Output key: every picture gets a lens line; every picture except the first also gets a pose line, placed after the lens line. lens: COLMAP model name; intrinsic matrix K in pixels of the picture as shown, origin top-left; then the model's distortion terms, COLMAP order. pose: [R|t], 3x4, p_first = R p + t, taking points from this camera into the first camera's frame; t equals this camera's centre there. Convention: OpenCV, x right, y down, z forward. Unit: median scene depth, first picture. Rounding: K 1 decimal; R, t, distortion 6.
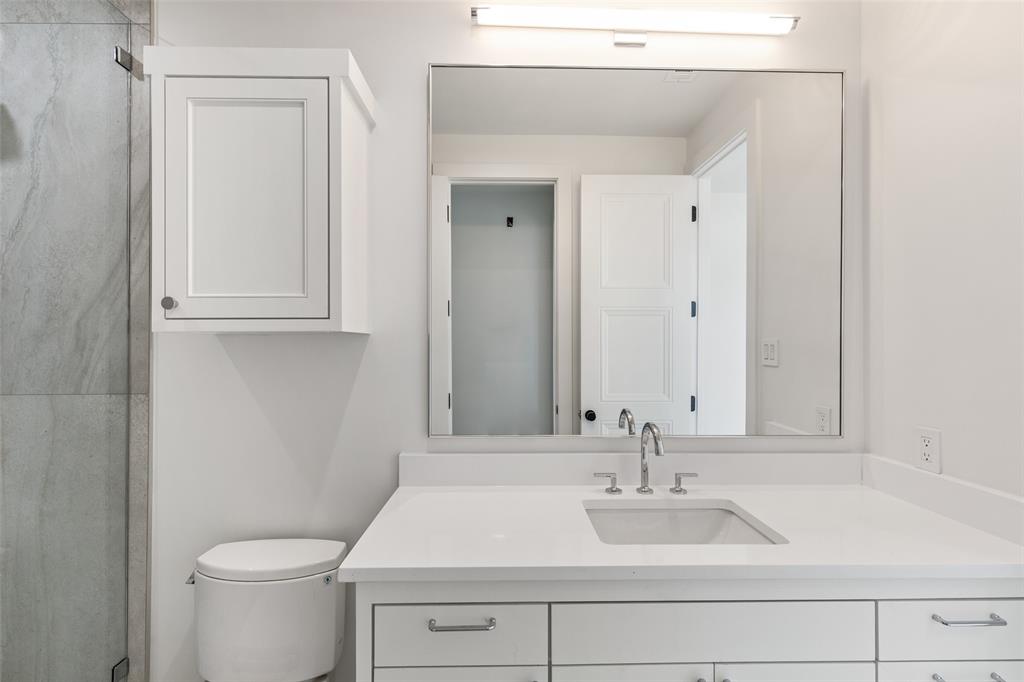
lens RADIAL K [[470.3, 0, 512.0], [0, 470.3, 341.0], [0, 0, 1]] dist [-0.000038, -0.000054]
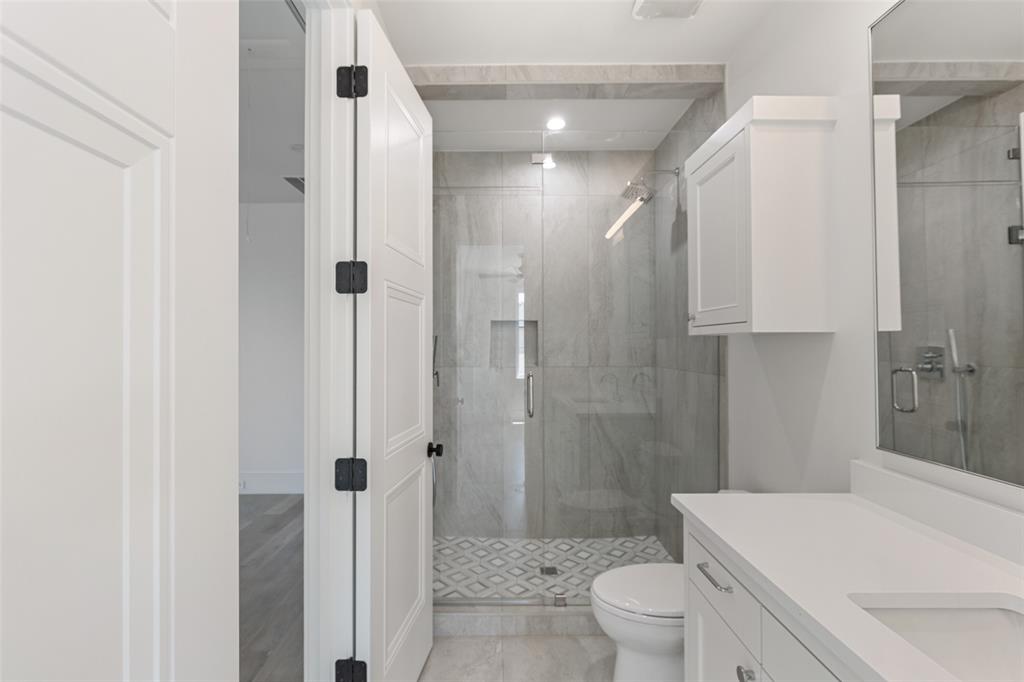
lens RADIAL K [[470.3, 0, 512.0], [0, 470.3, 341.0], [0, 0, 1]] dist [-0.000038, -0.000054]
pose [[0.017107, -0.003955, -0.999846, 0.720313], [0.000587, 0.999992, -0.003946, 0.005403], [0.999853, -0.000520, 0.017109, 0.309926]]
